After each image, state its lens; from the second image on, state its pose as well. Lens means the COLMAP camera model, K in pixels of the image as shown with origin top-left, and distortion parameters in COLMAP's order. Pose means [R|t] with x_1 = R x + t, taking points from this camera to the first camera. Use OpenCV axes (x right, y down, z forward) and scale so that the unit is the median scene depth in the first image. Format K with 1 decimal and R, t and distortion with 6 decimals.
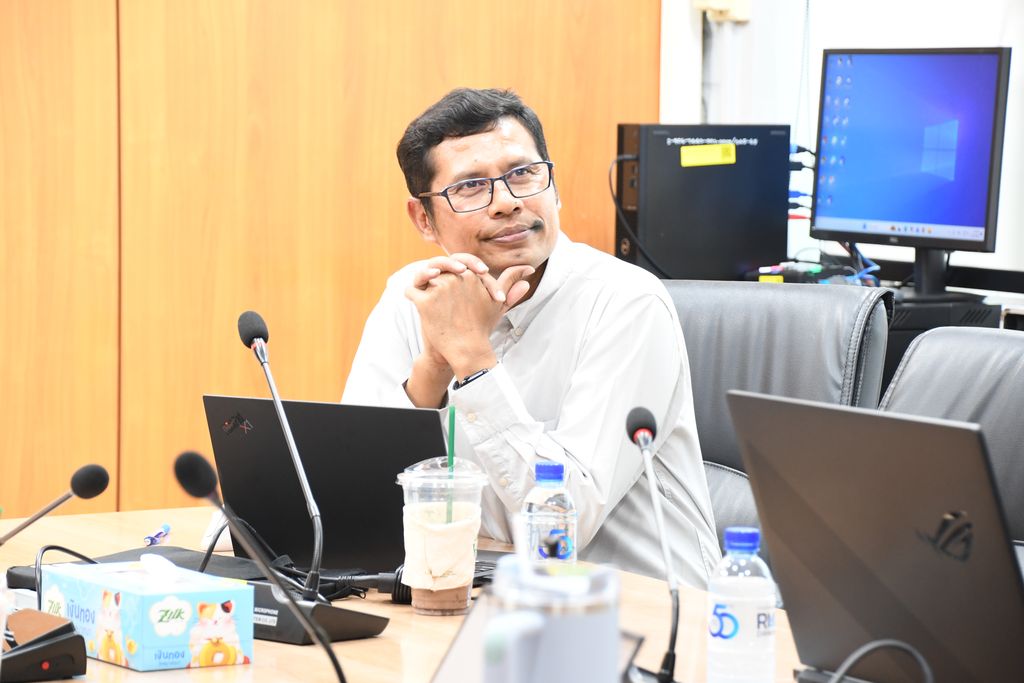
lens RADIAL K [[4599.7, 0, 497.8], [0, 4599.7, 370.3], [0, 0, 1]] dist [1.767904, 0.000000]
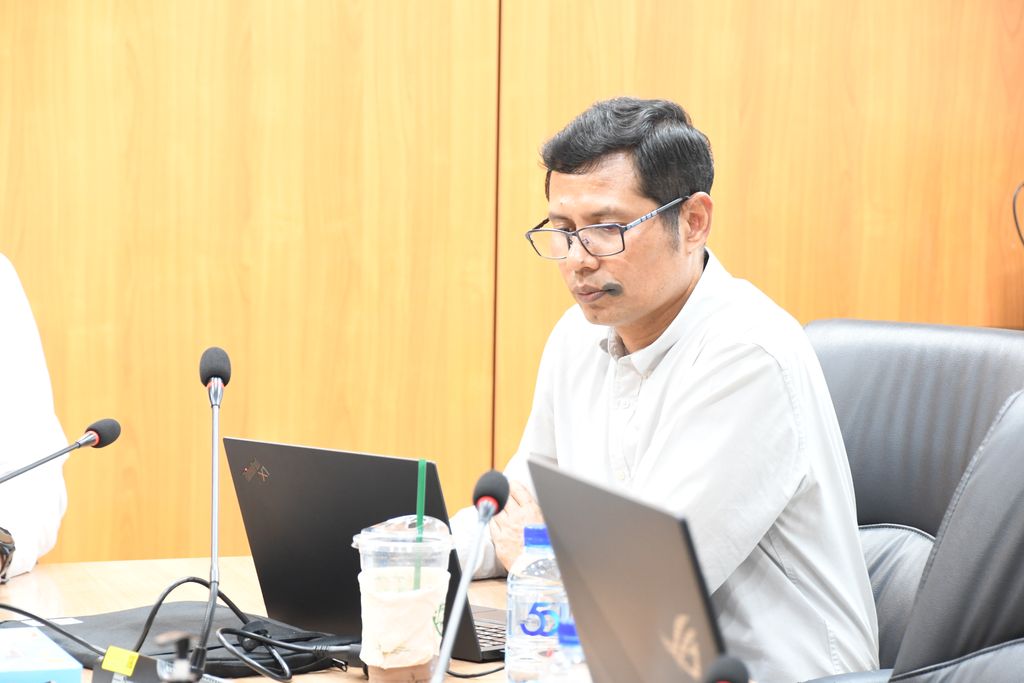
lens RADIAL K [[4095.5, 0, 506.7], [0, 4095.5, 375.4], [0, 0, 1]] dist [1.513668, 0.000000]
pose [[0.970688, 0.022473, -0.239291, 0.194178], [-0.022683, 0.999741, 0.001876, -0.010165], [0.239271, 0.003607, 0.970946, 0.237342]]
